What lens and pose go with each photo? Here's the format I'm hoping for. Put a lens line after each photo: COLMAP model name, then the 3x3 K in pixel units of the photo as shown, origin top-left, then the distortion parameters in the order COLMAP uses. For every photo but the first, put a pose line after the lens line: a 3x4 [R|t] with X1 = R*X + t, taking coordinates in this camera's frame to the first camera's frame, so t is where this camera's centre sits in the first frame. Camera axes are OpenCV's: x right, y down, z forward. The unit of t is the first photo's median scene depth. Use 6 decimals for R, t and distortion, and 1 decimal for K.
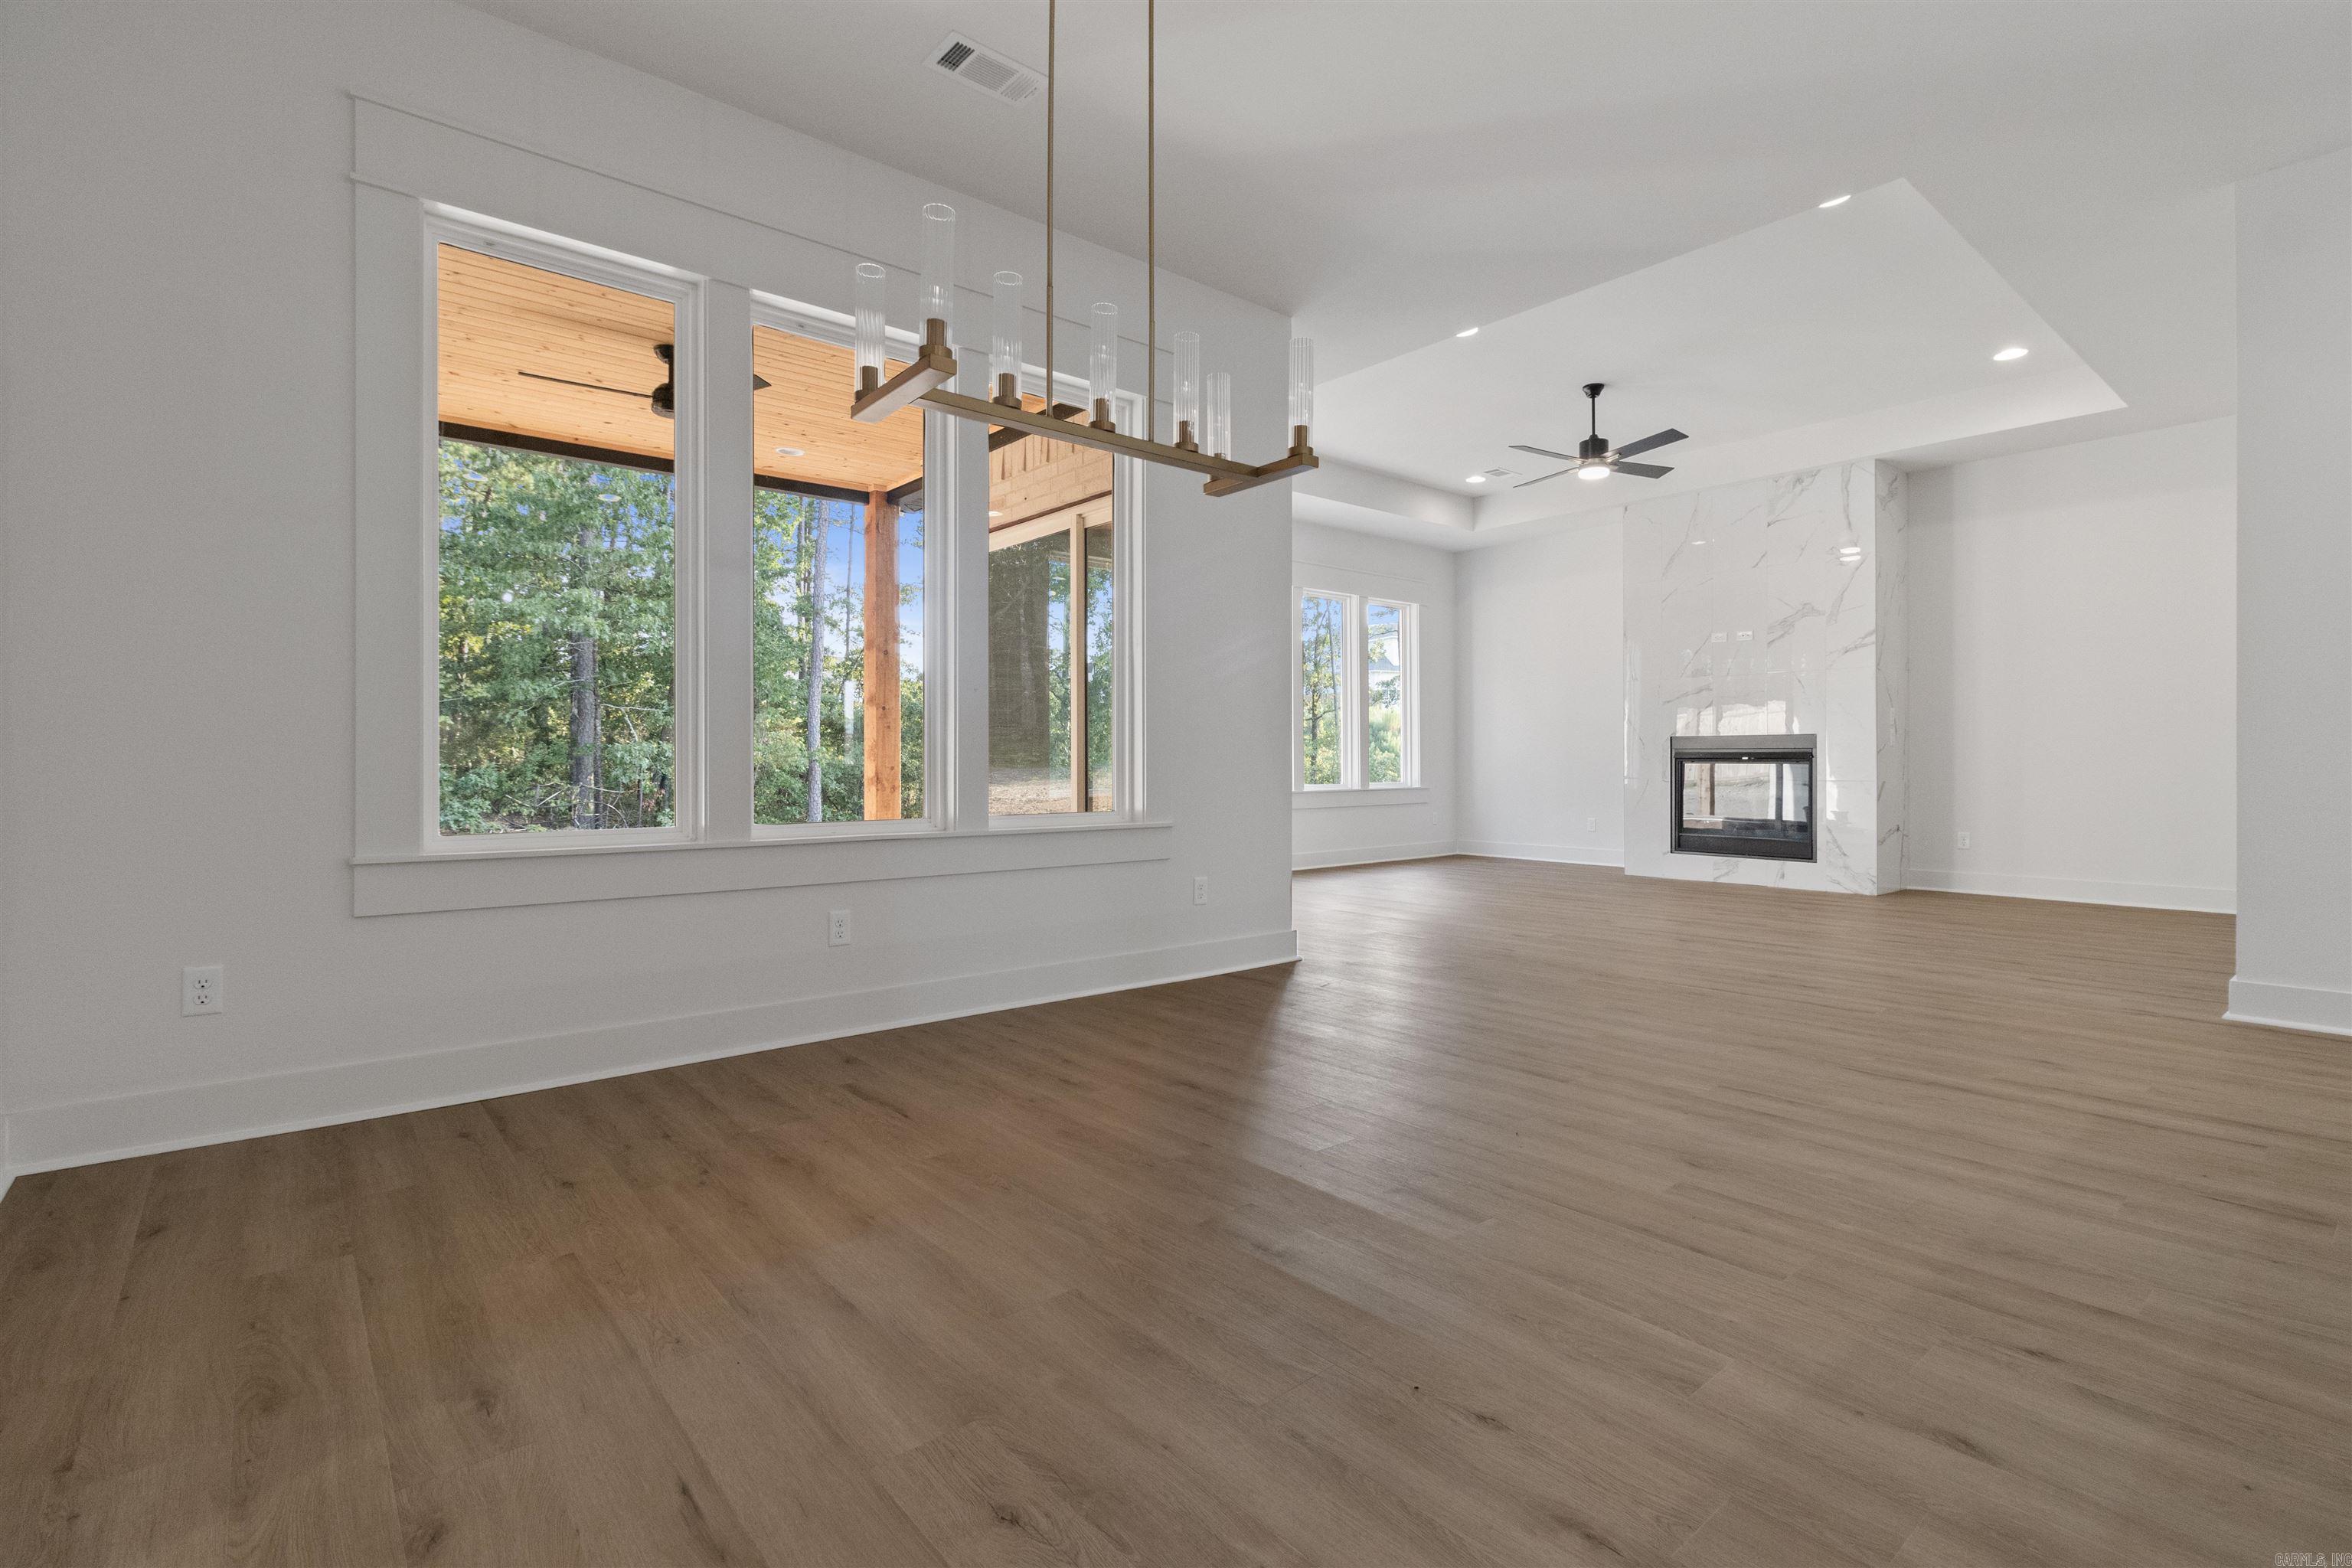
lens RADIAL K [[1083.7, 0, 1188.7], [0, 1083.7, 764.4], [0, 0, 1]] dist [0.002503, -0.000639]
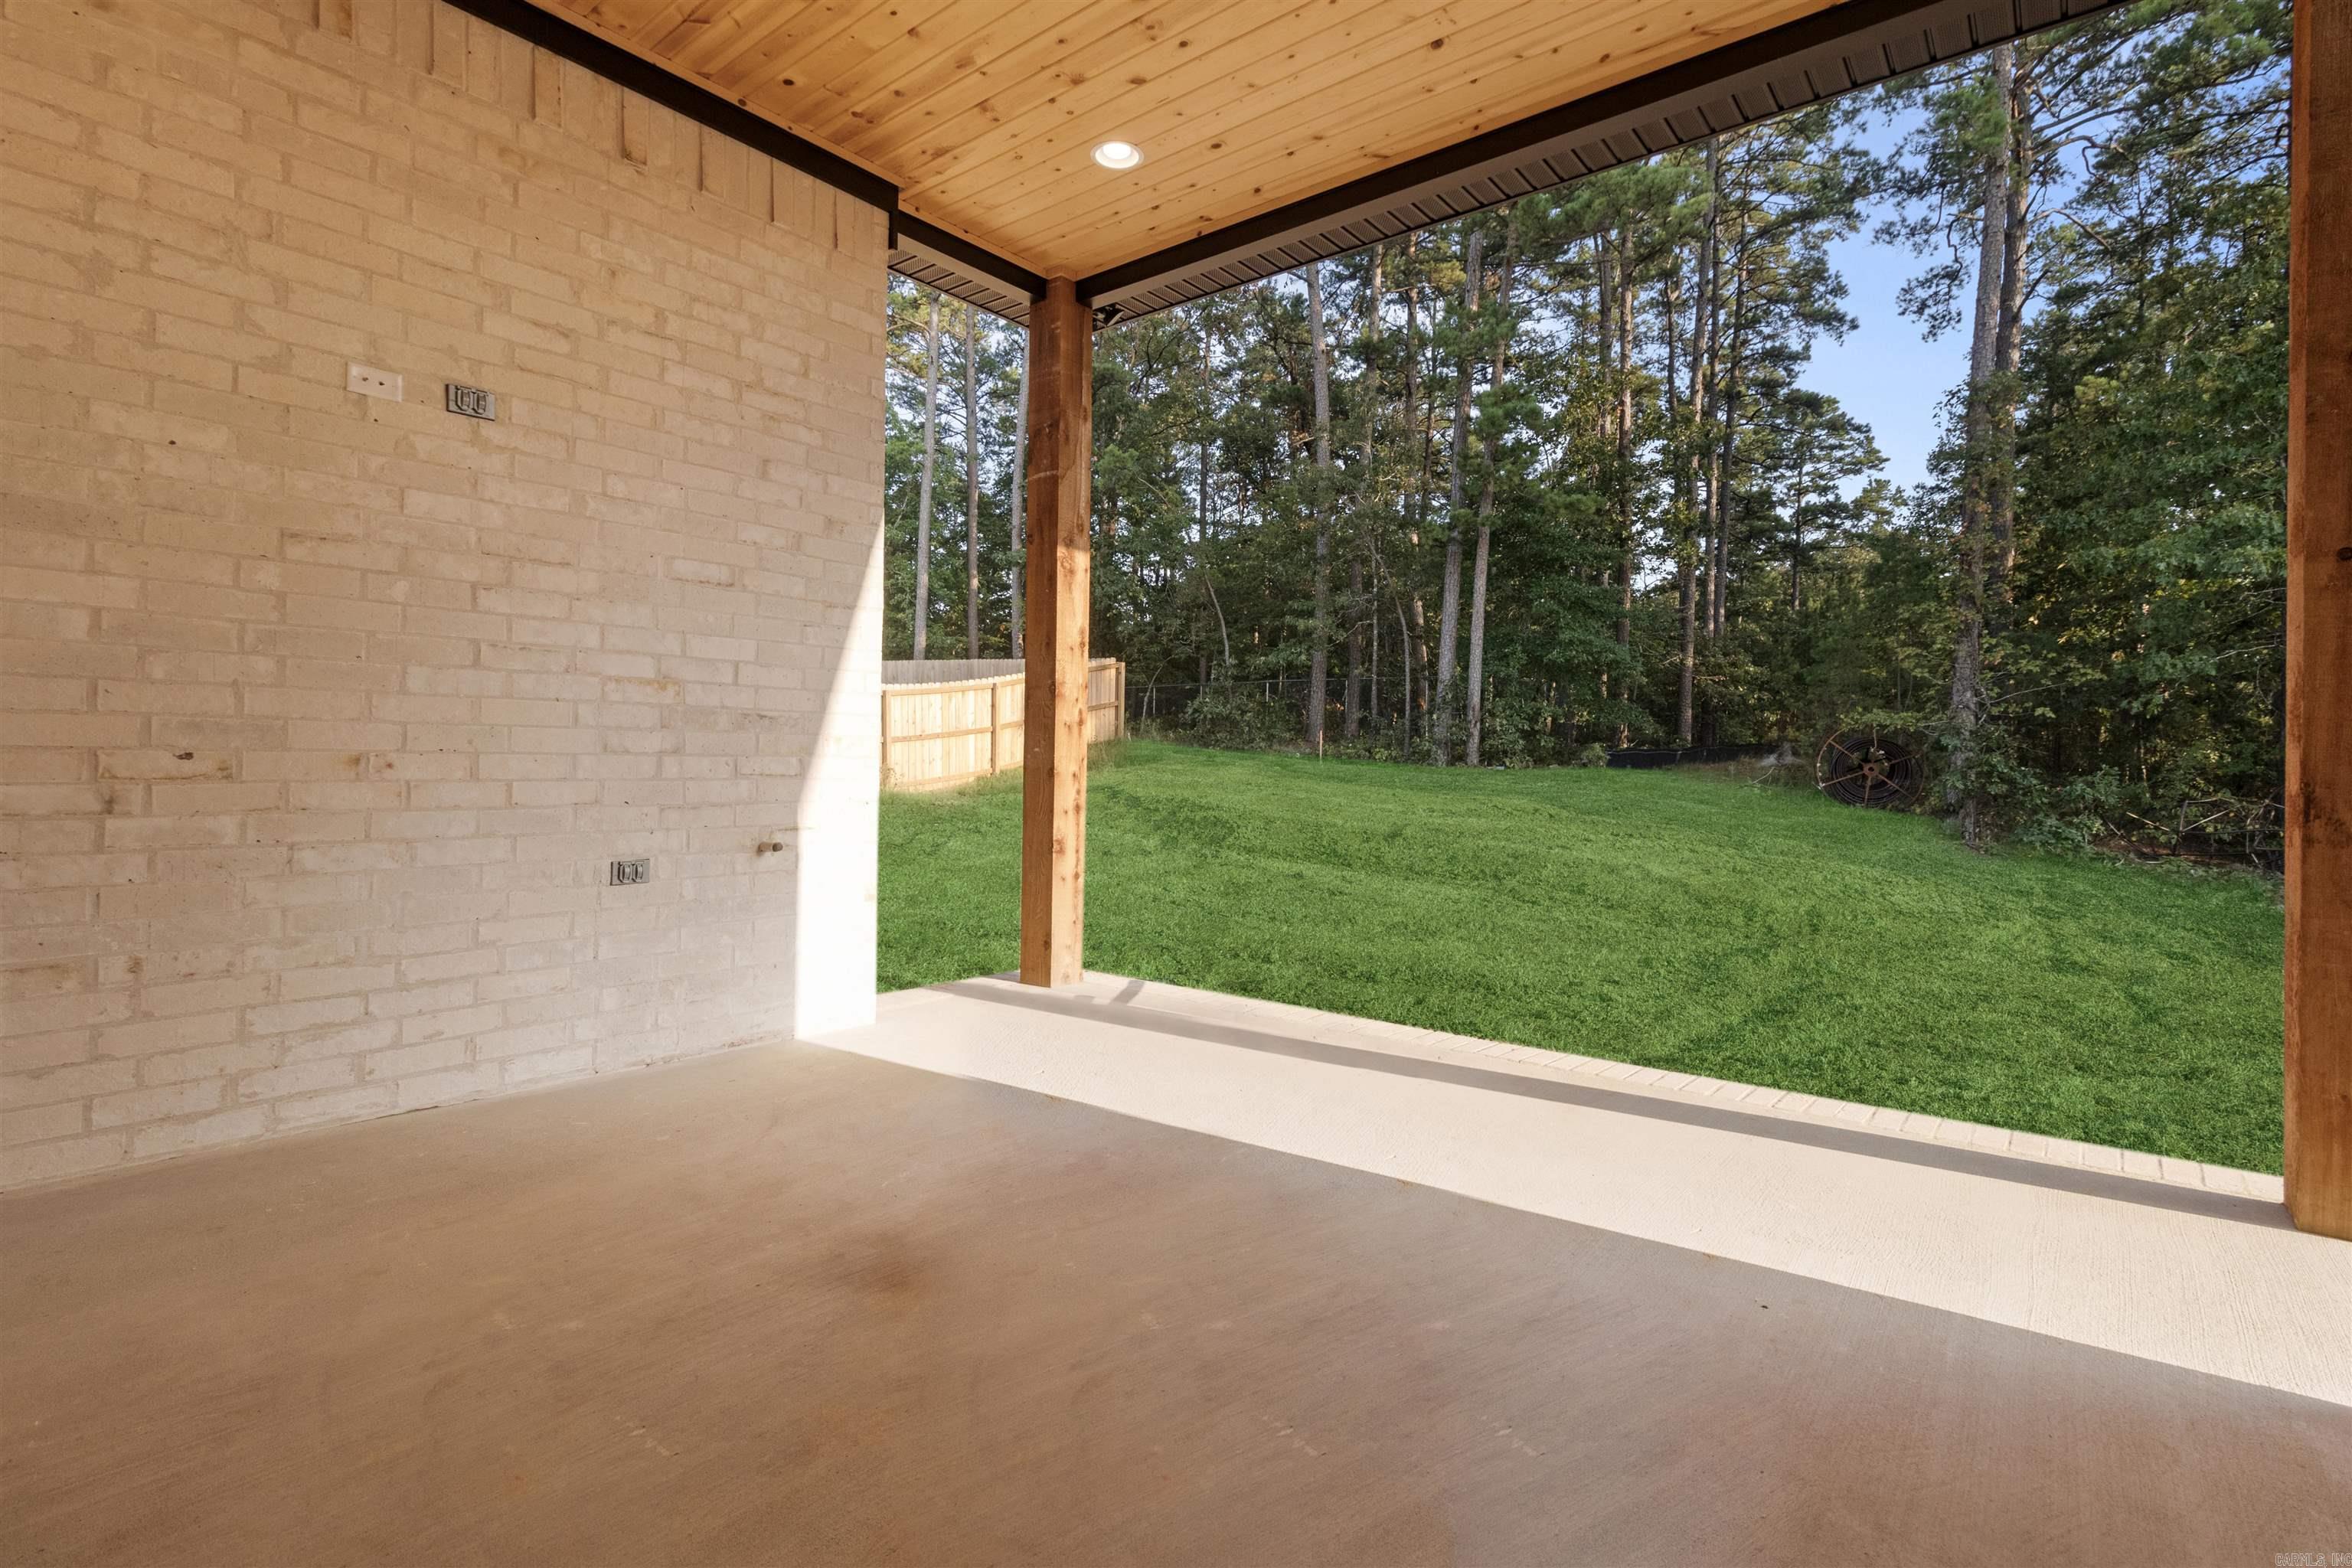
lens RADIAL K [[1106.2, 0, 1181.1], [0, 1106.2, 756.8], [0, 0, 1]] dist [-0.000002, 0.000125]
pose [[0.189856, 0.002578, -0.981809, -0.066772], [-0.017226, 0.999851, -0.000706, 0.006861], [0.981661, 0.017047, 0.189872, 0.703089]]
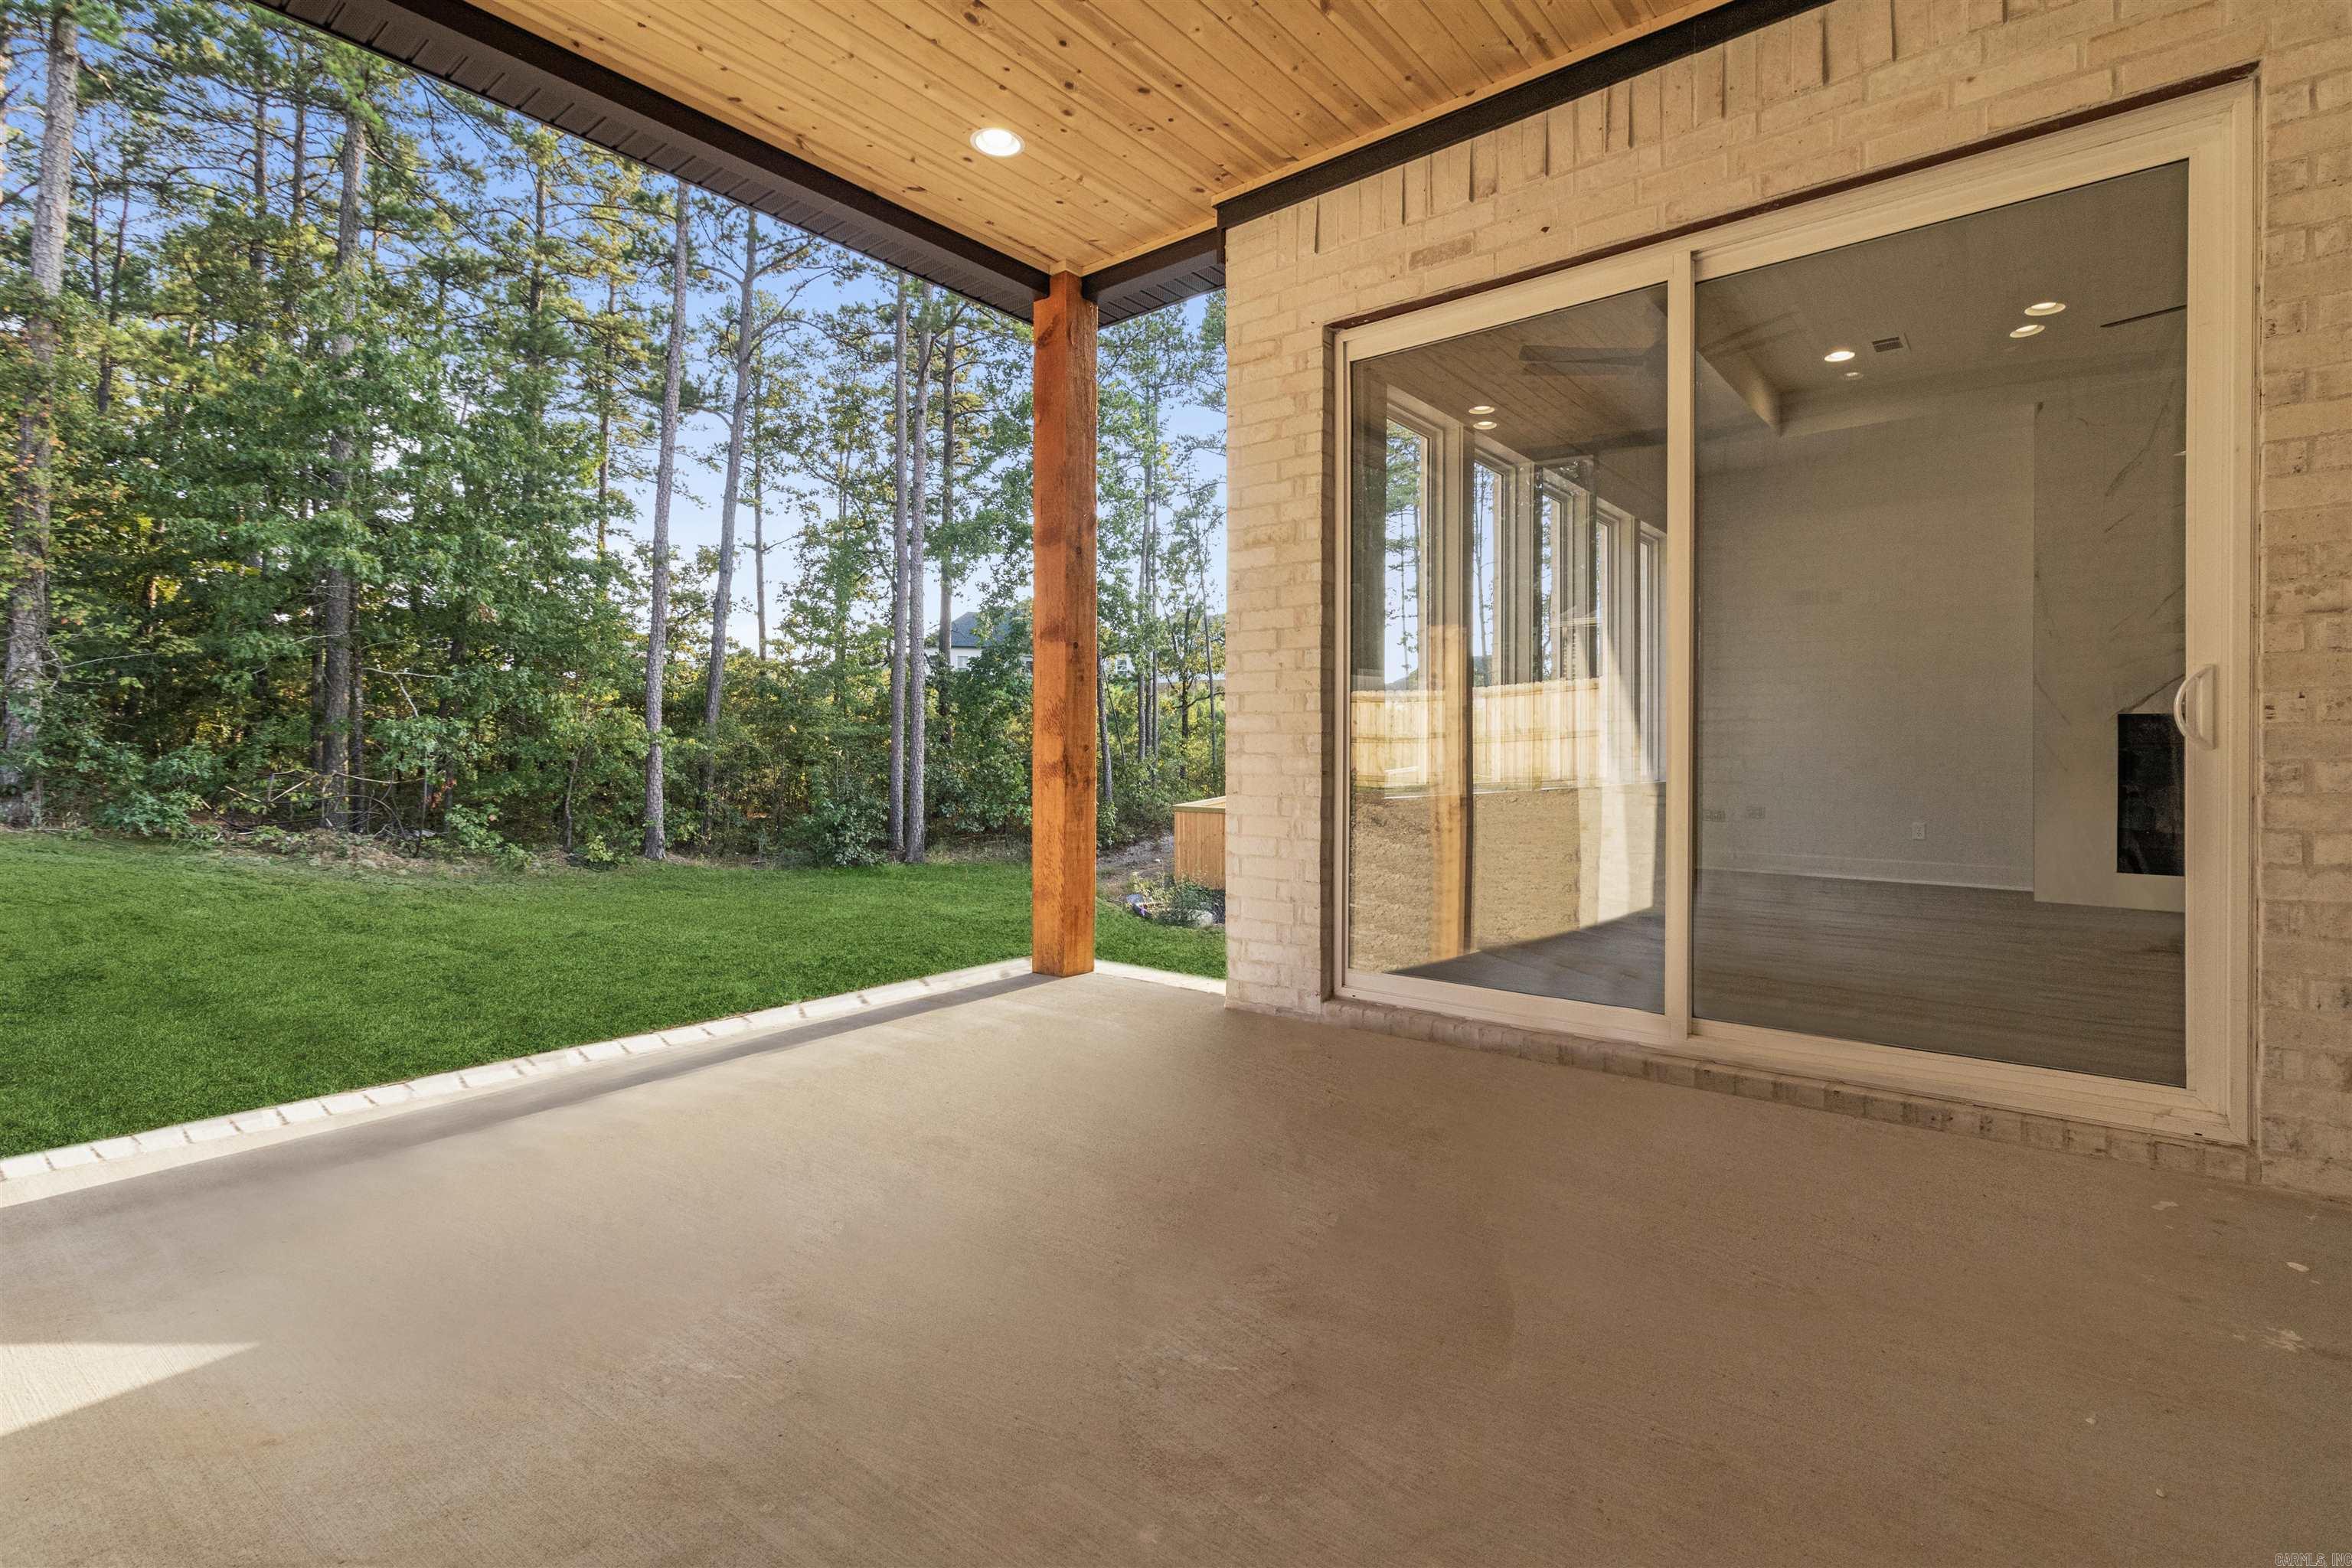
lens RADIAL K [[1096.1, 0, 1194.5], [0, 1096.1, 758.6], [0, 0, 1]] dist [0.001889, 0.000369]
pose [[0.983250, 0.007101, 0.182122, -0.356230], [-0.007603, 0.999969, 0.002059, 0.008418], [-0.182102, -0.003410, 0.983274, 0.443052]]
